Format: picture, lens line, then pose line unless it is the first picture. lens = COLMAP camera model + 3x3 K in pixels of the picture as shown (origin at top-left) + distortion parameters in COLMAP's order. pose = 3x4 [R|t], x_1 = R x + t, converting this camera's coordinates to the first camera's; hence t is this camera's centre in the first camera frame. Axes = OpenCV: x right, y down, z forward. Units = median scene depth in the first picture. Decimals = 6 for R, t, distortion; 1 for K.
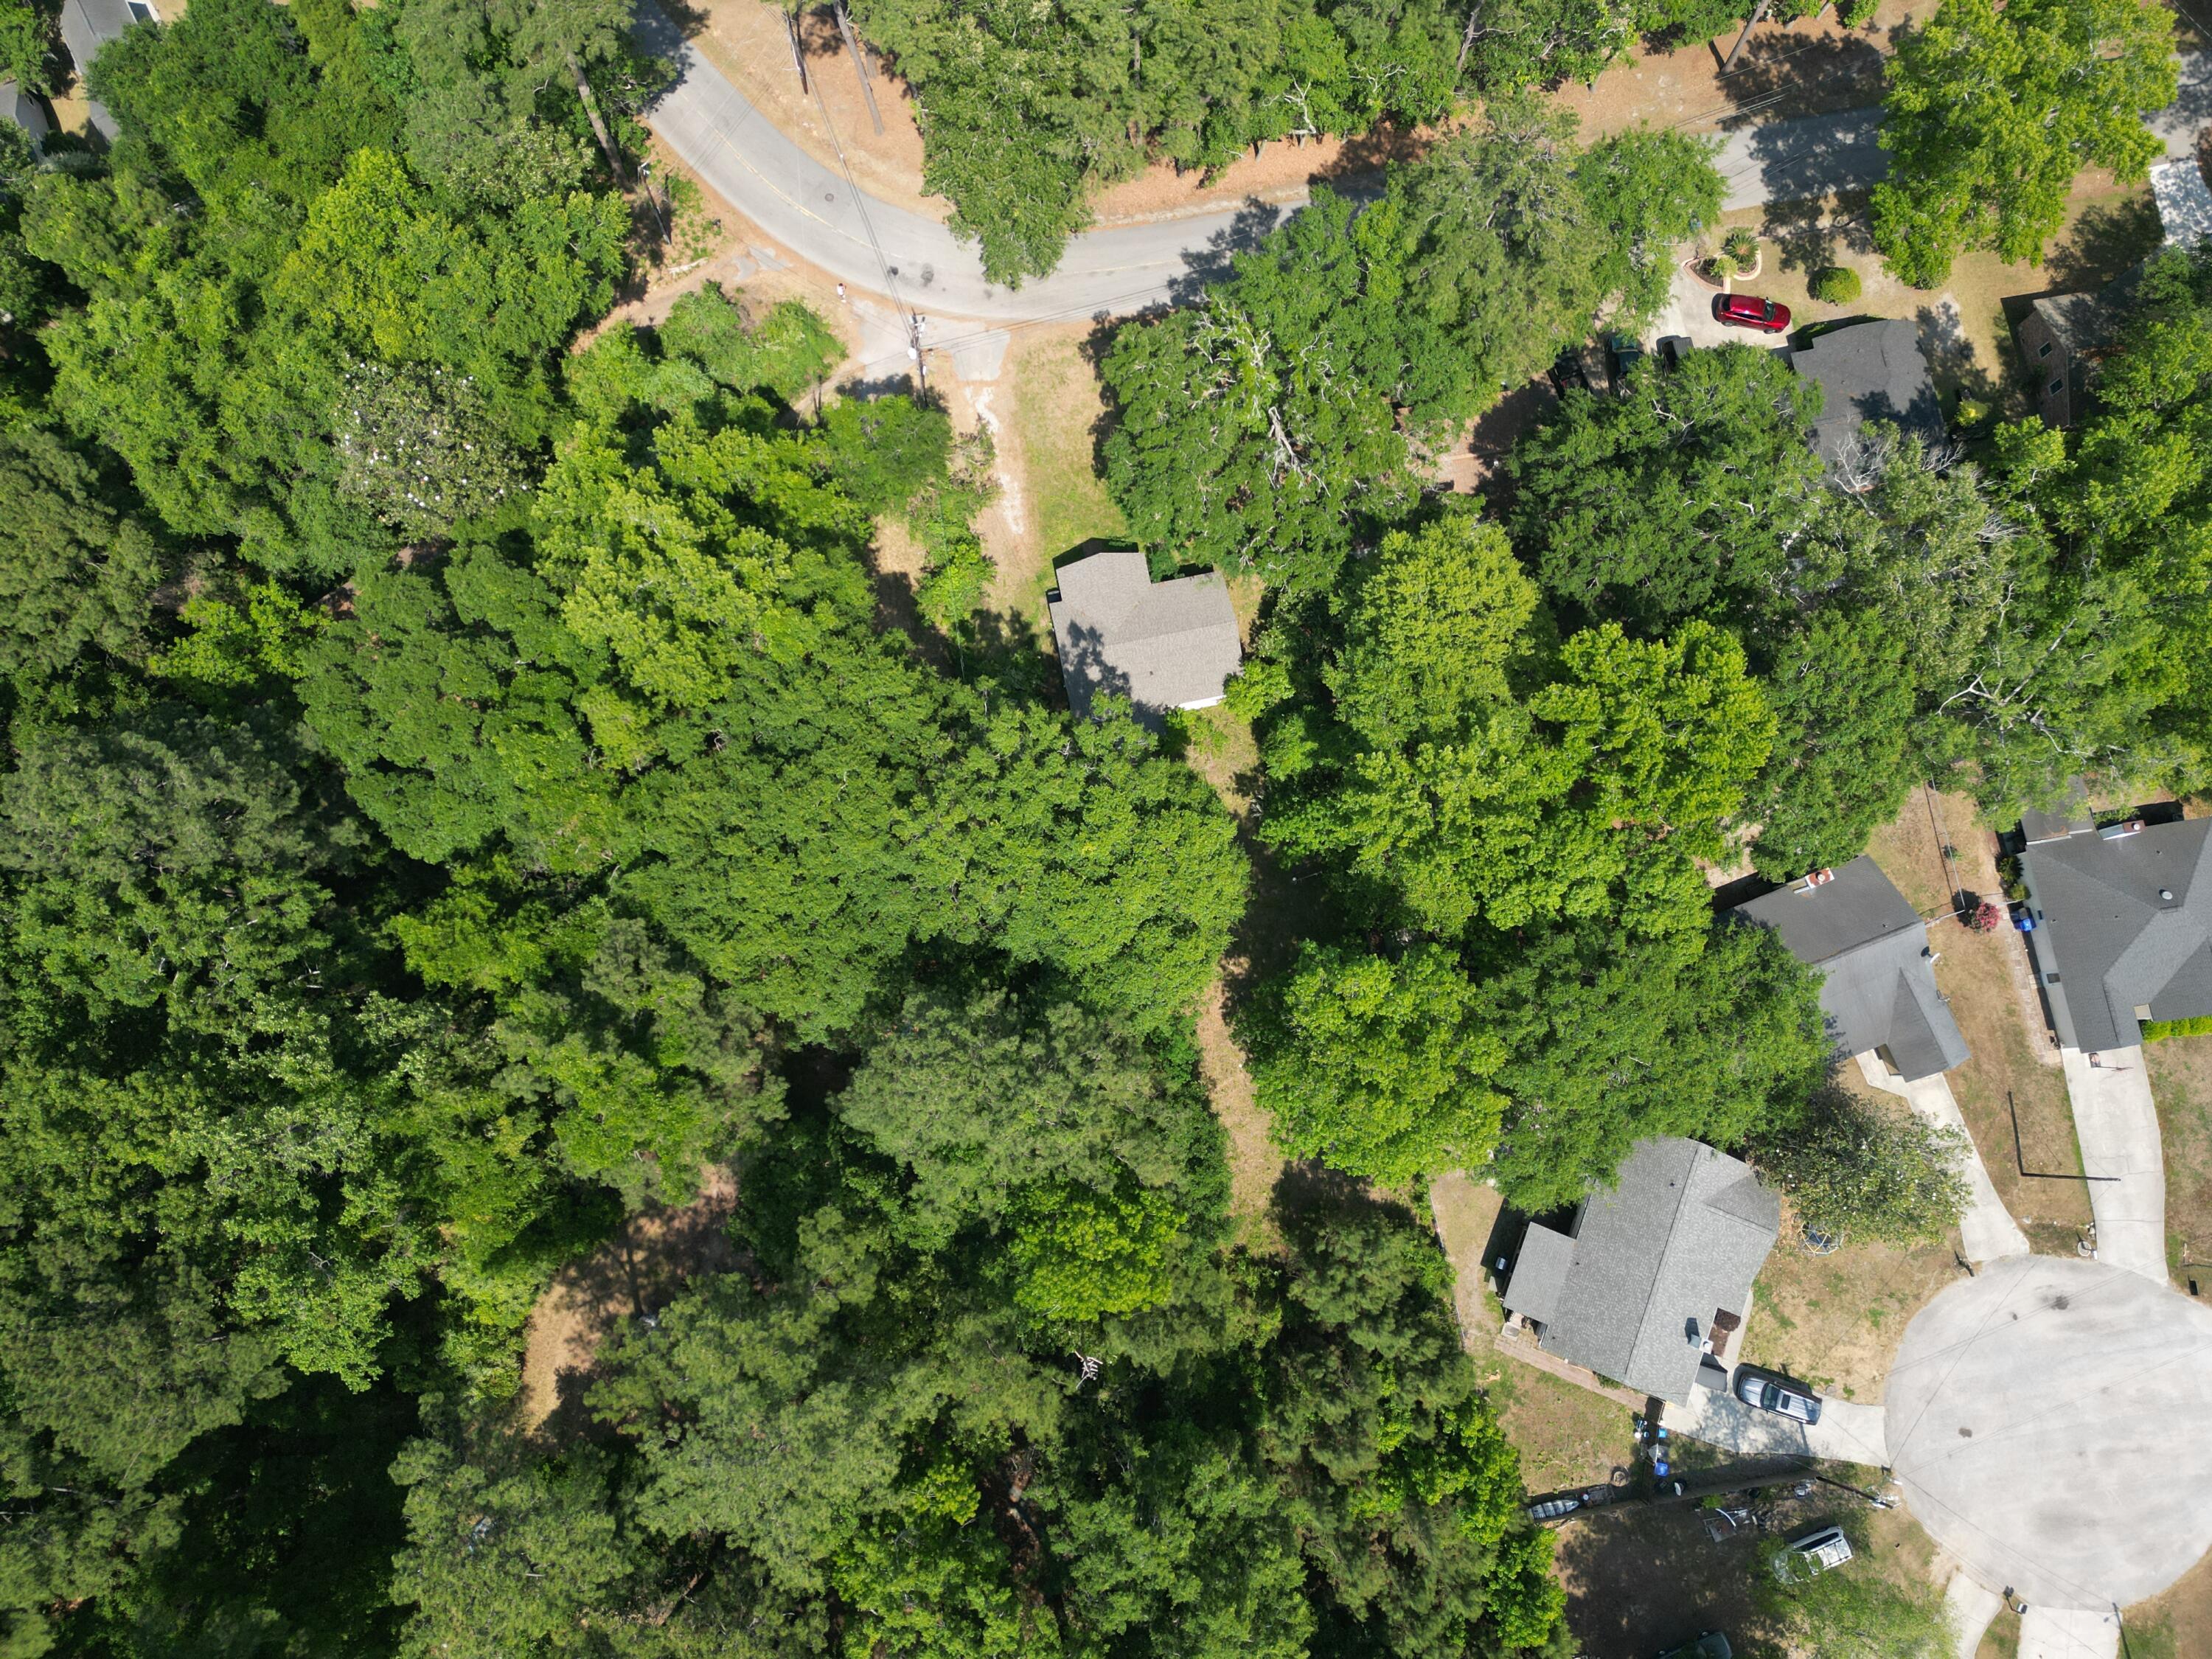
lens RADIAL K [[1552.6, 0, 1095.2], [0, 1552.6, 817.7], [0, 0, 1]] dist [0.077991, -0.074748]
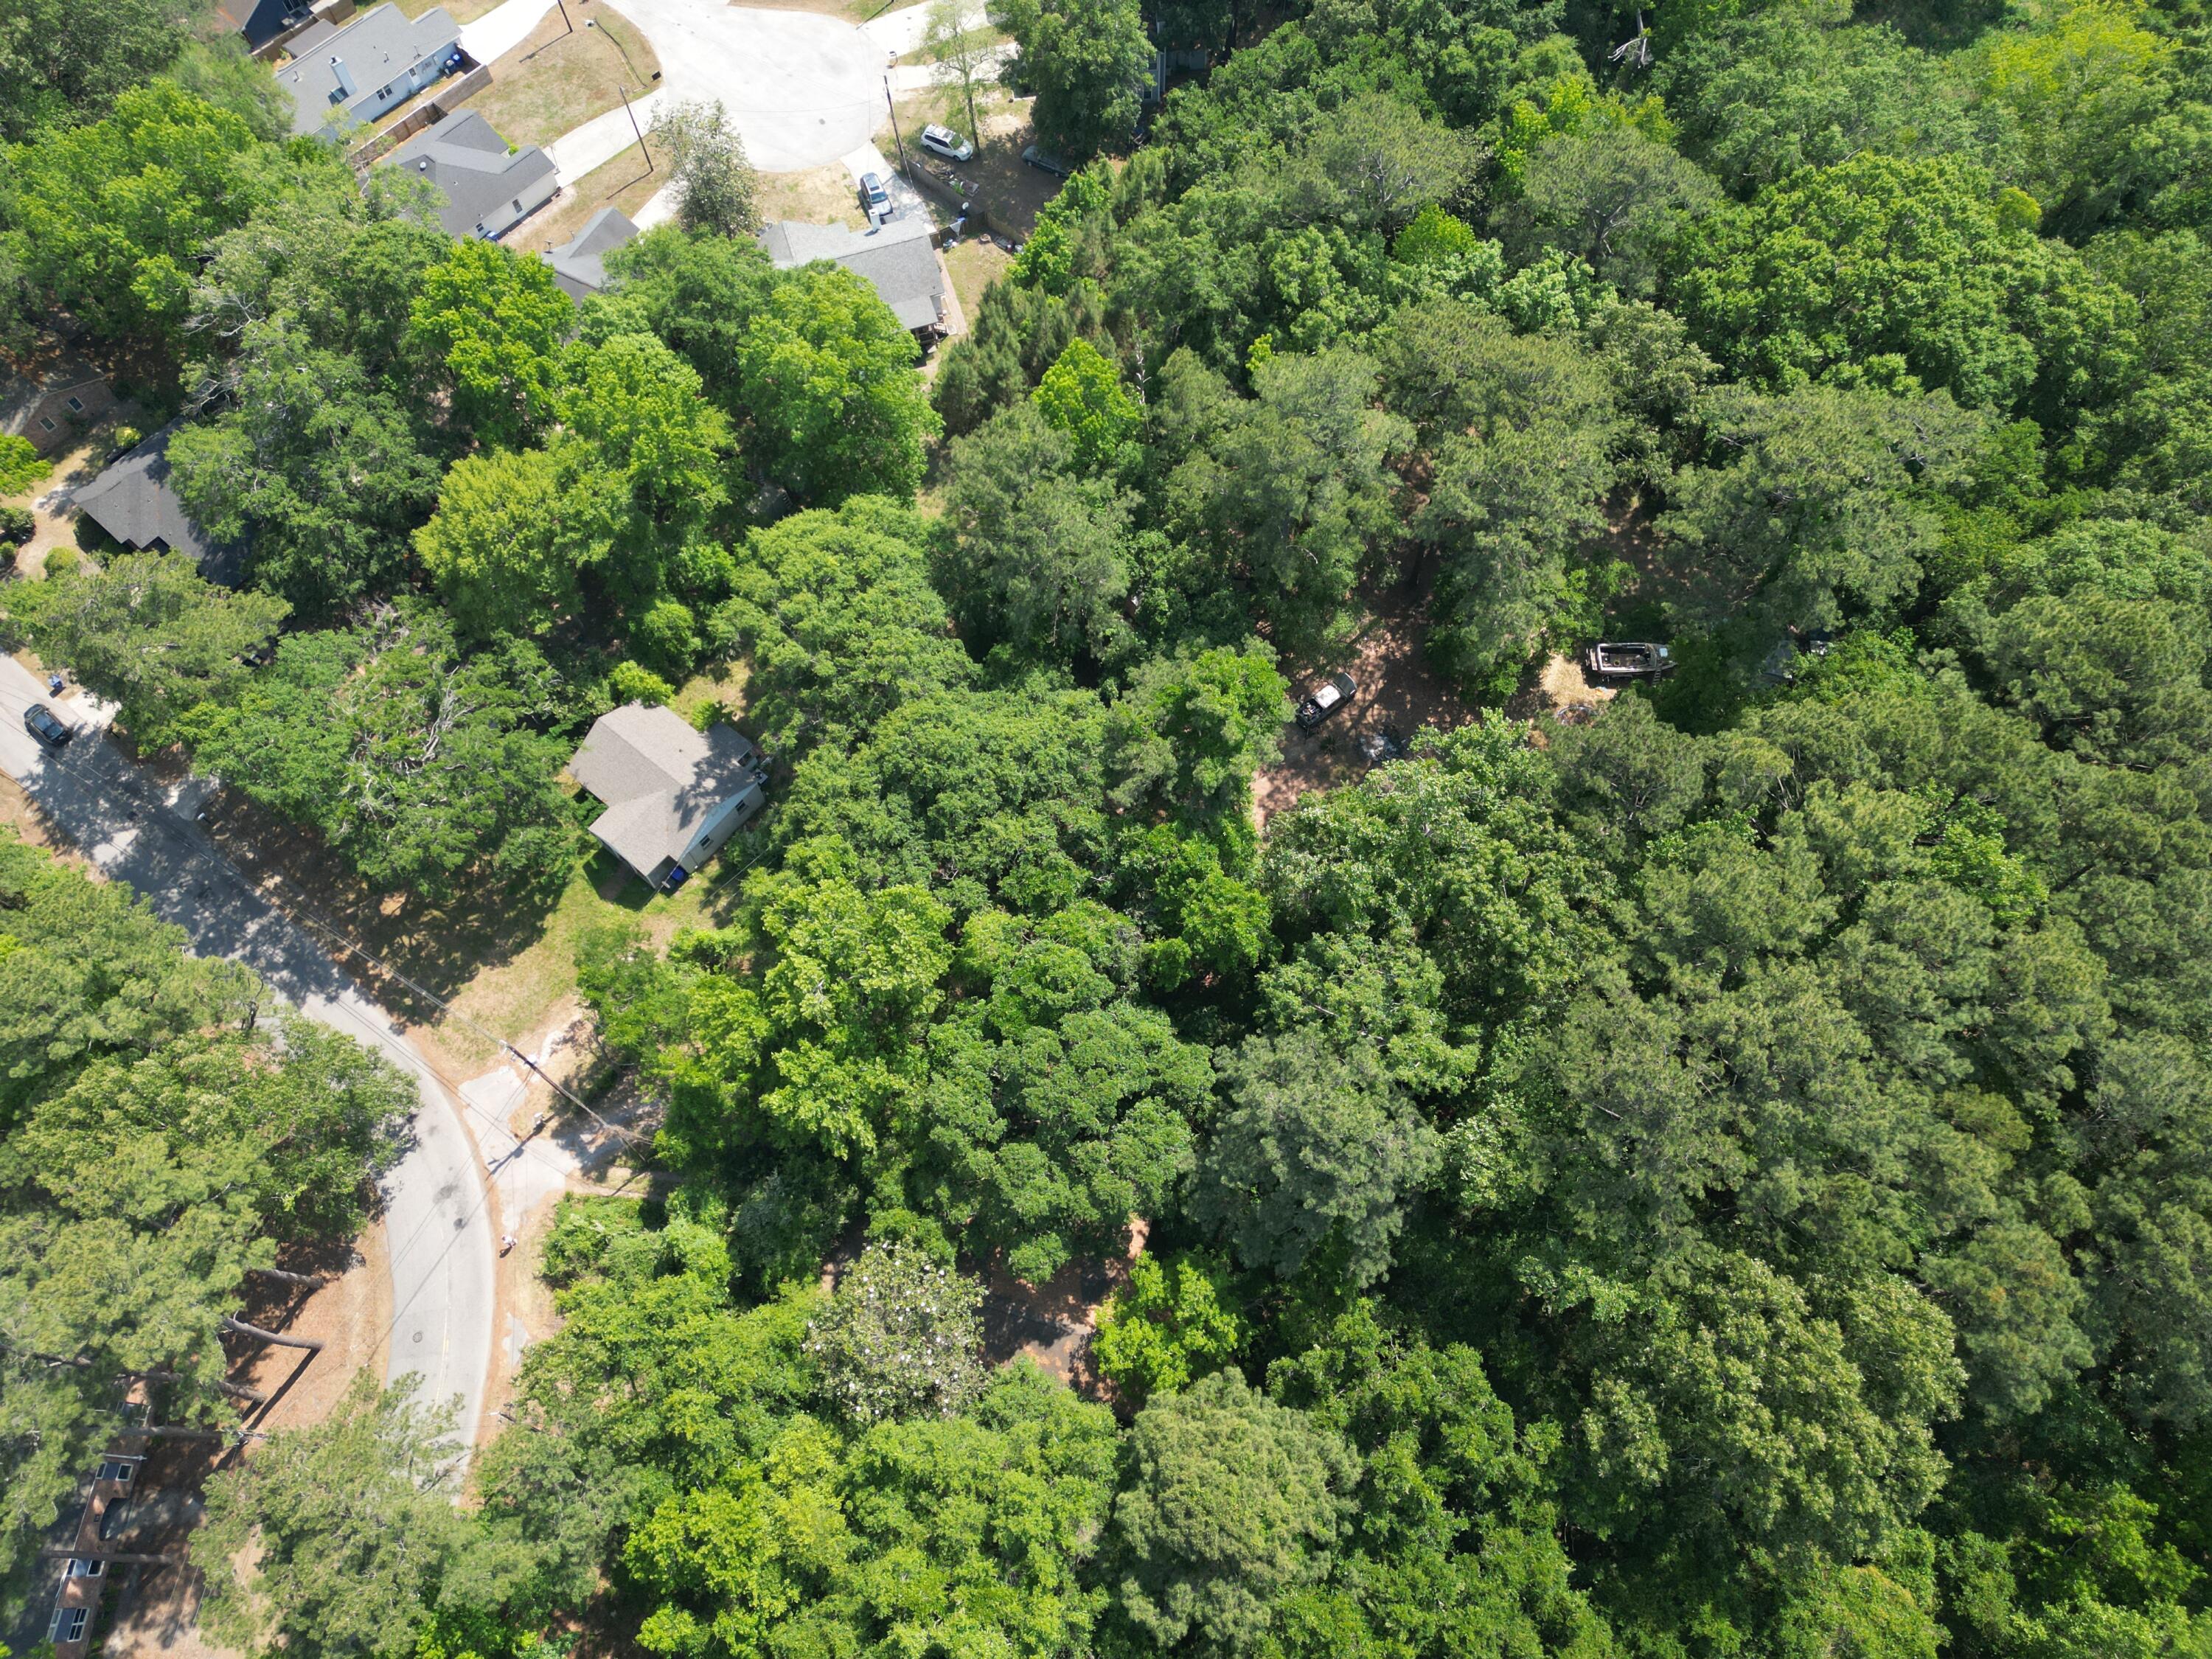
lens RADIAL K [[1552.6, 0, 1105.4], [0, 1552.6, 828.8], [0, 0, 1]] dist [0.077991, -0.074748]
pose [[-0.637357, -0.694909, 0.332983, -0.549385], [0.762056, -0.504371, 0.406055, -0.330445], [-0.114224, 0.512553, 0.851024, 0.027262]]
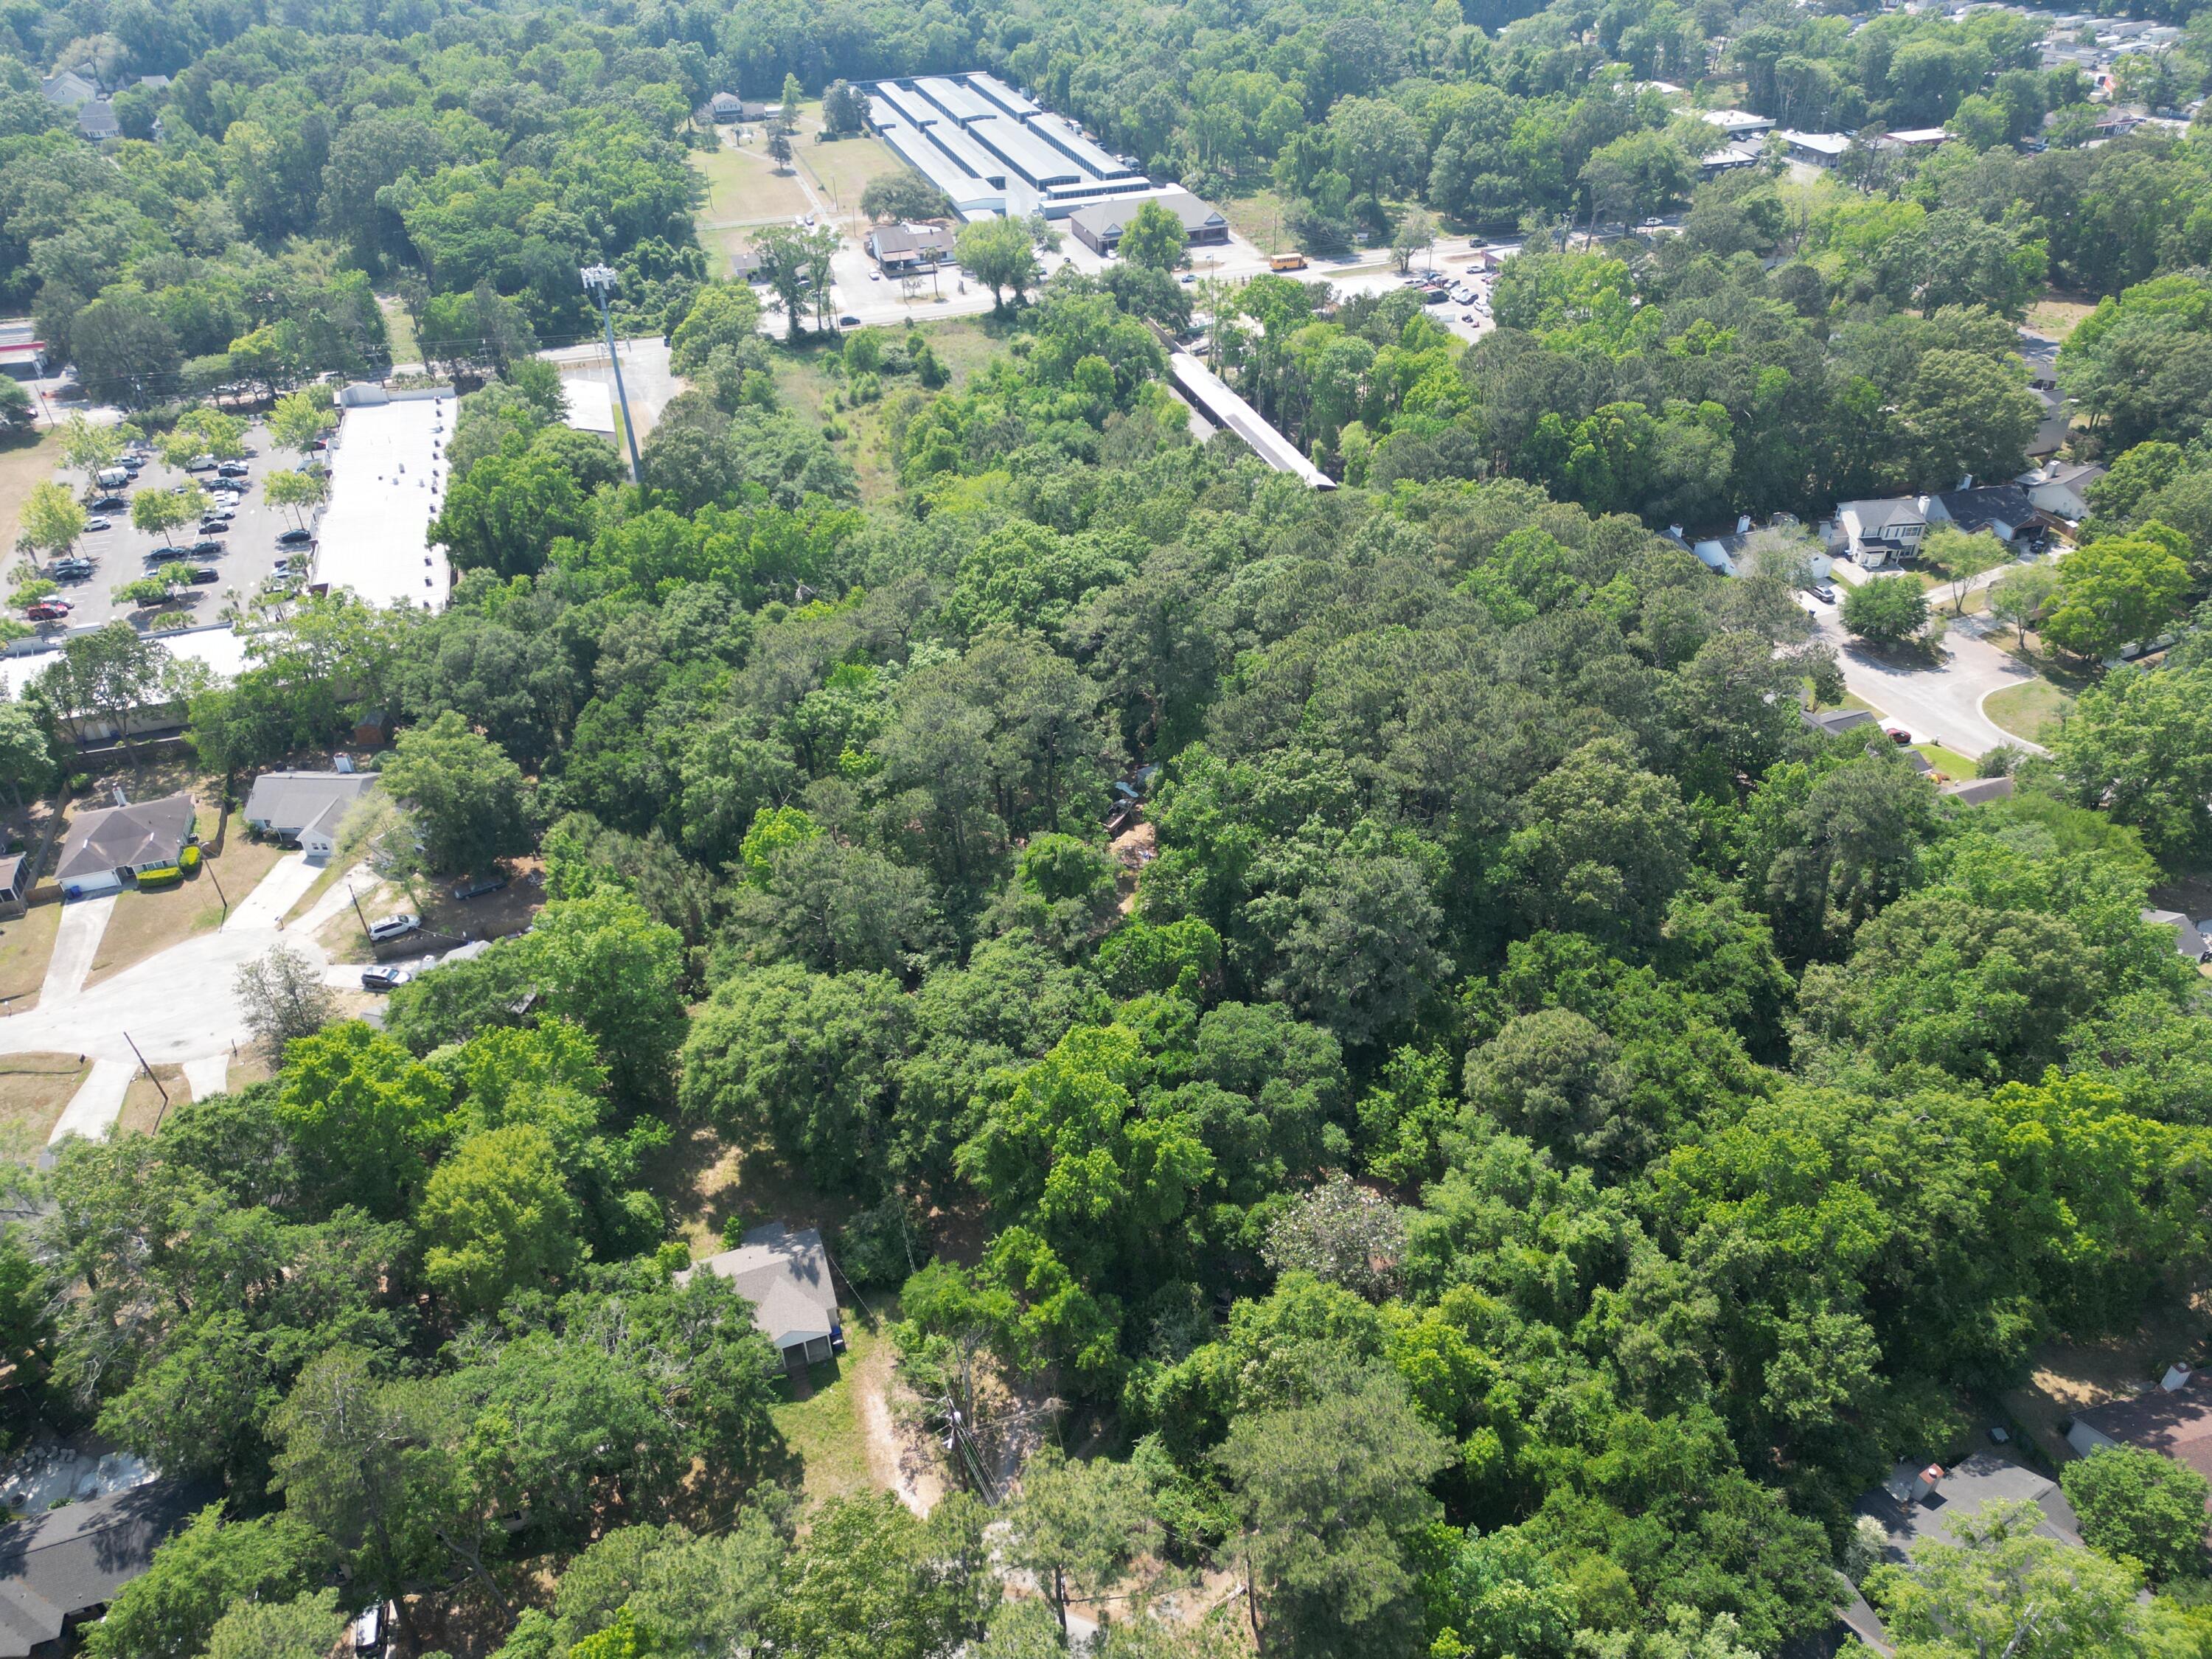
lens RADIAL K [[1552.6, 0, 1098.9], [0, 1552.6, 830.0], [0, 0, 1]] dist [0.077991, -0.074748]
pose [[-0.989395, 0.097198, -0.107932, -0.128734], [-0.139186, -0.422052, 0.895823, -1.044109], [0.041520, 0.901346, 0.431105, 0.165930]]
